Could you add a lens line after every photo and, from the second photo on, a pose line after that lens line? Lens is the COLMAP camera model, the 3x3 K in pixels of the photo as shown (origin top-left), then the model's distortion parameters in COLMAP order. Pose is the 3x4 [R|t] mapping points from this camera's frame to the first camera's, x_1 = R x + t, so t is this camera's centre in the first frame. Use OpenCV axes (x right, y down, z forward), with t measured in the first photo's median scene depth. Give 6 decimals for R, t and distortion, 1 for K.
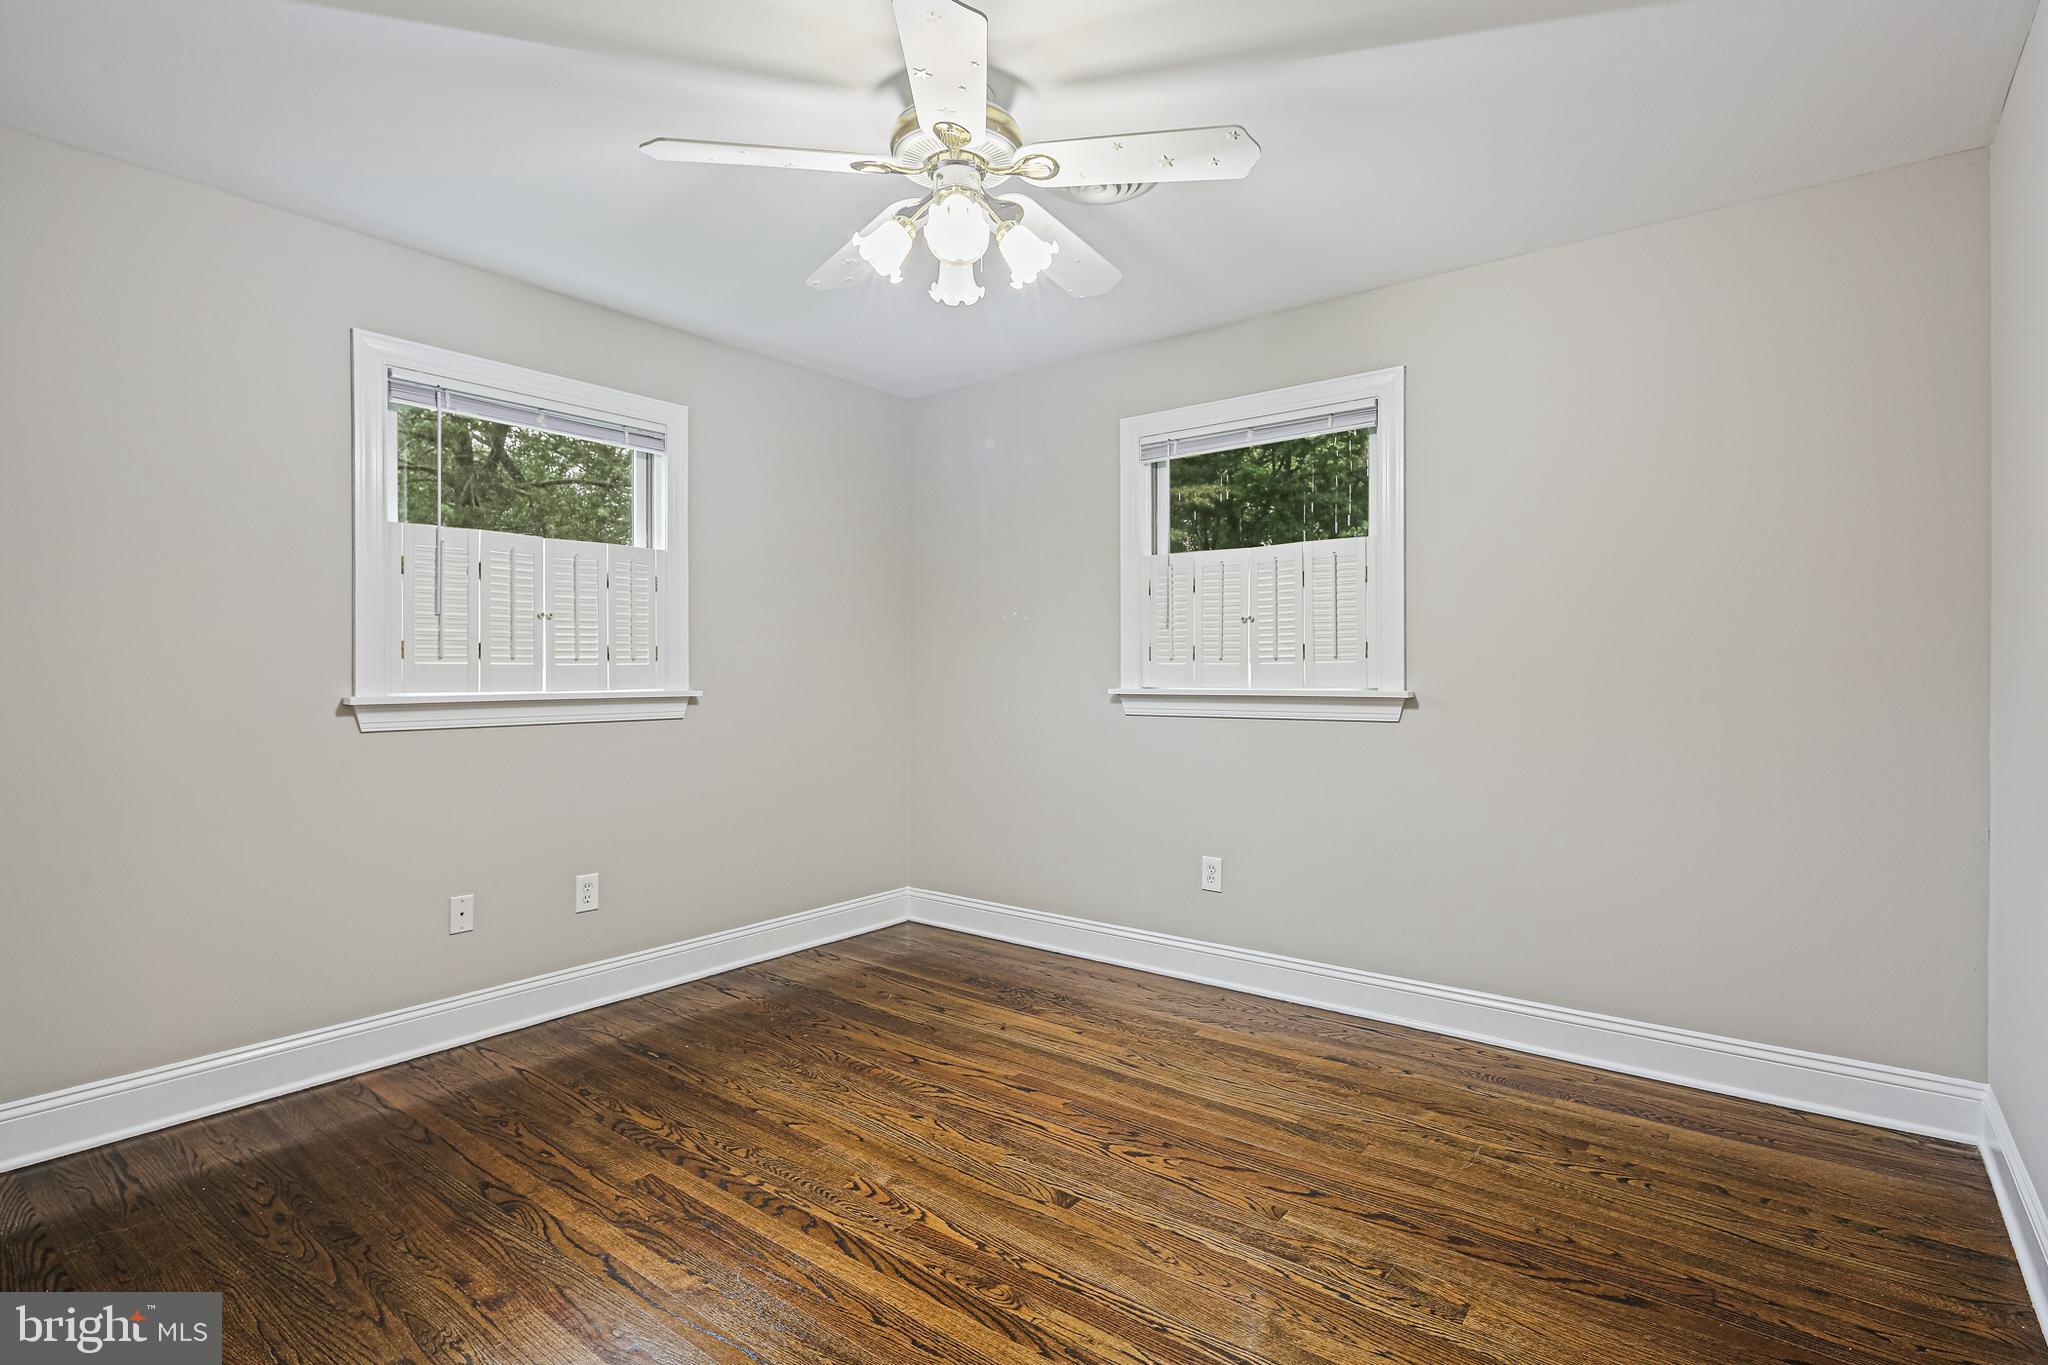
lens RADIAL K [[1000.3, 0, 1023.4], [0, 1000.3, 675.9], [0, 0, 1]] dist [0.000178, 0.000023]
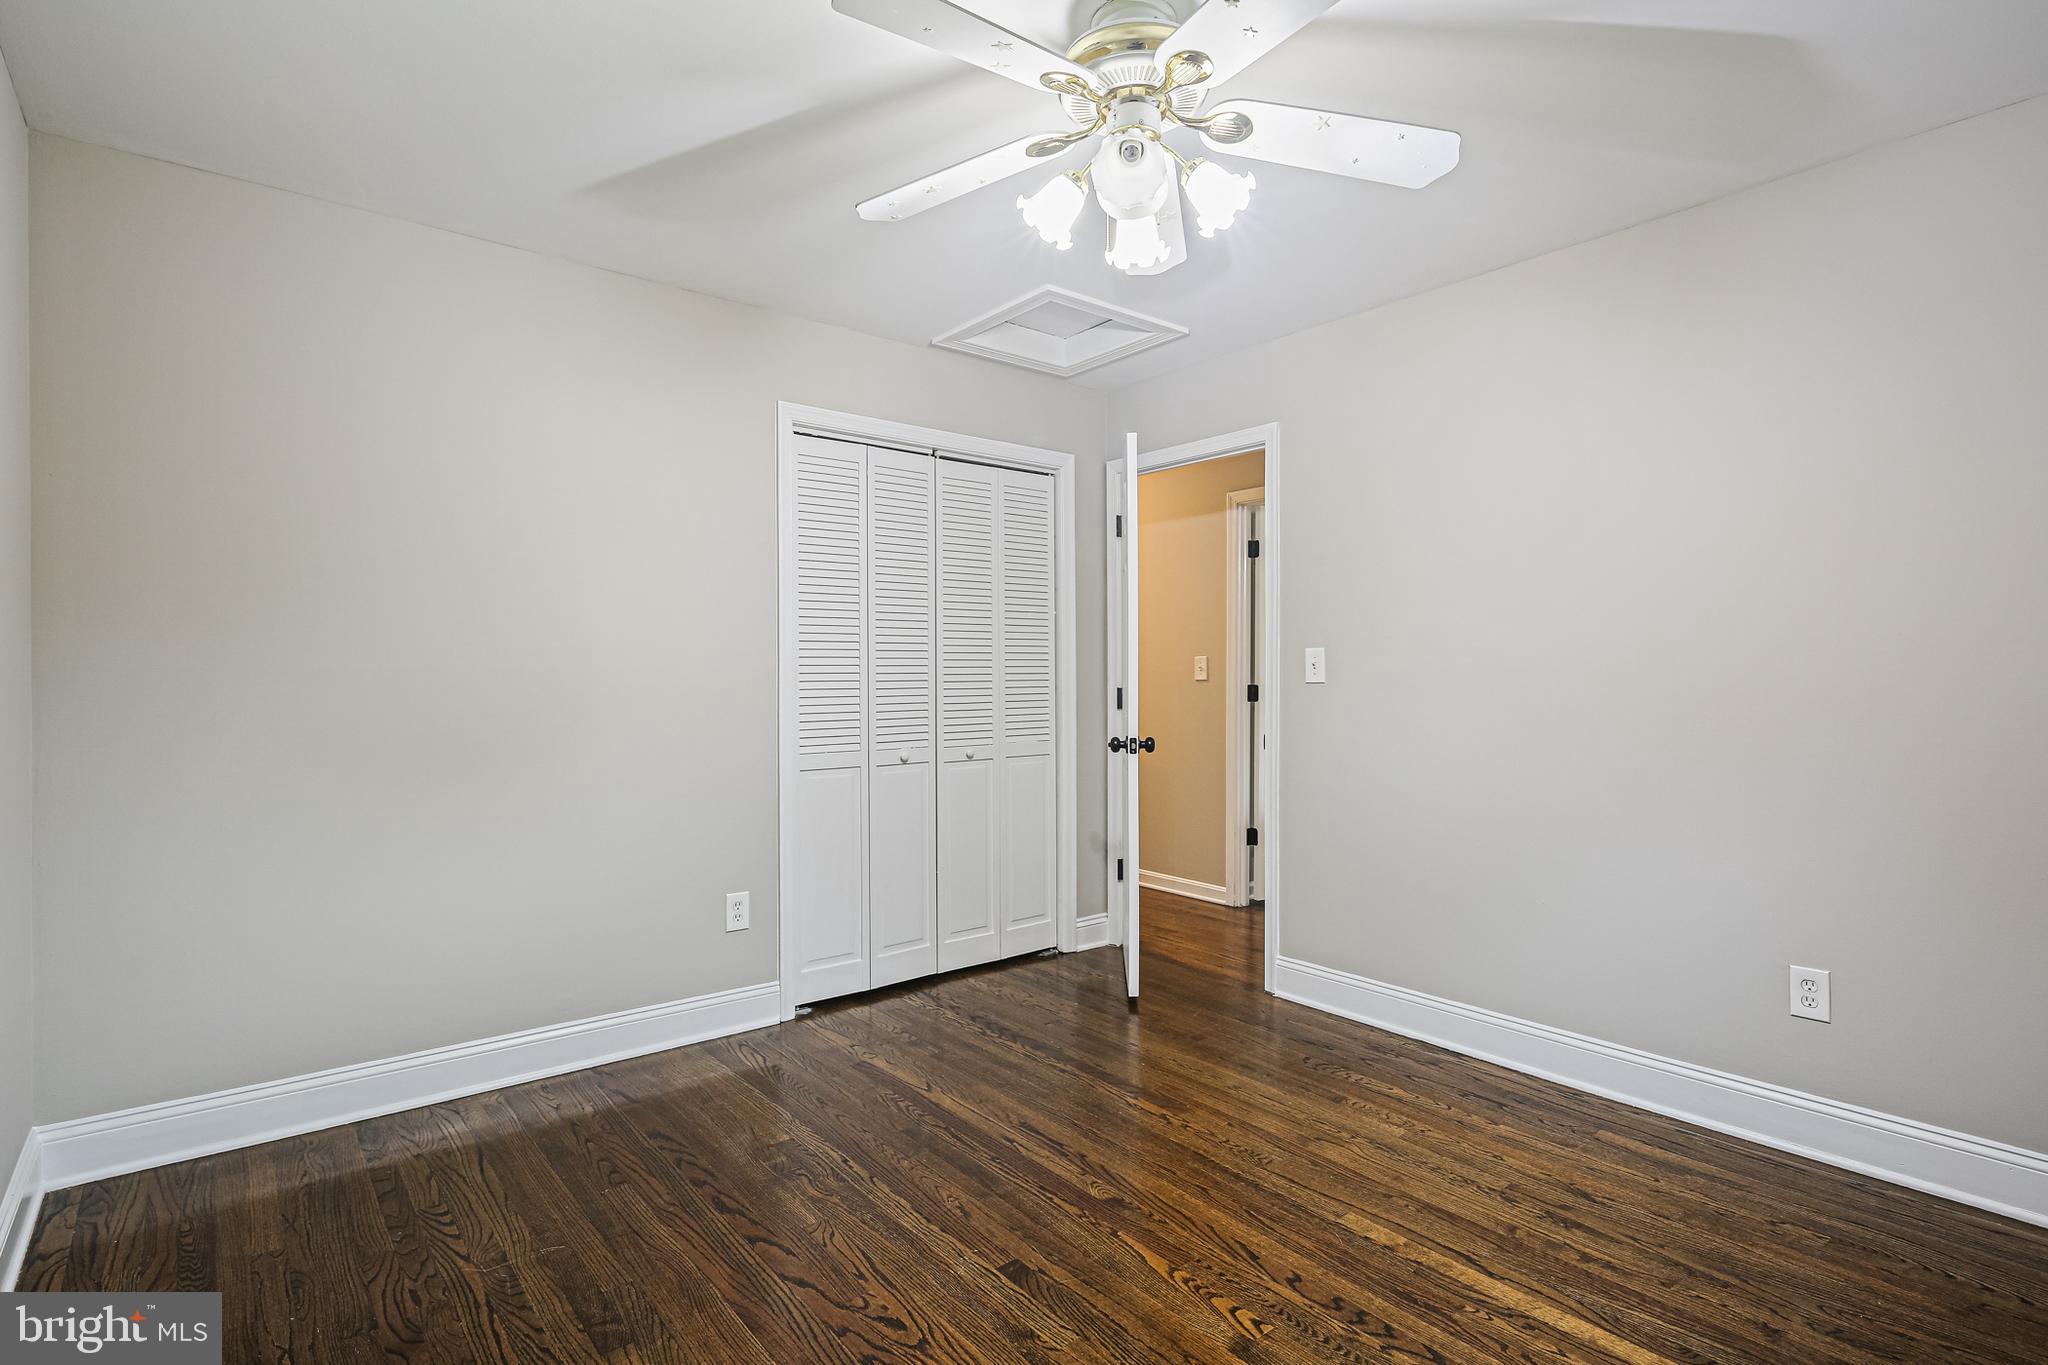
lens RADIAL K [[1000.3, 0, 1023.5], [0, 1000.3, 678.7], [0, 0, 1]] dist [0.000178, 0.000023]
pose [[-0.975467, 0.003936, 0.220112, -0.175396], [0.006227, 0.999933, 0.009719, -0.021912], [-0.220059, 0.010851, -0.975426, 1.959776]]
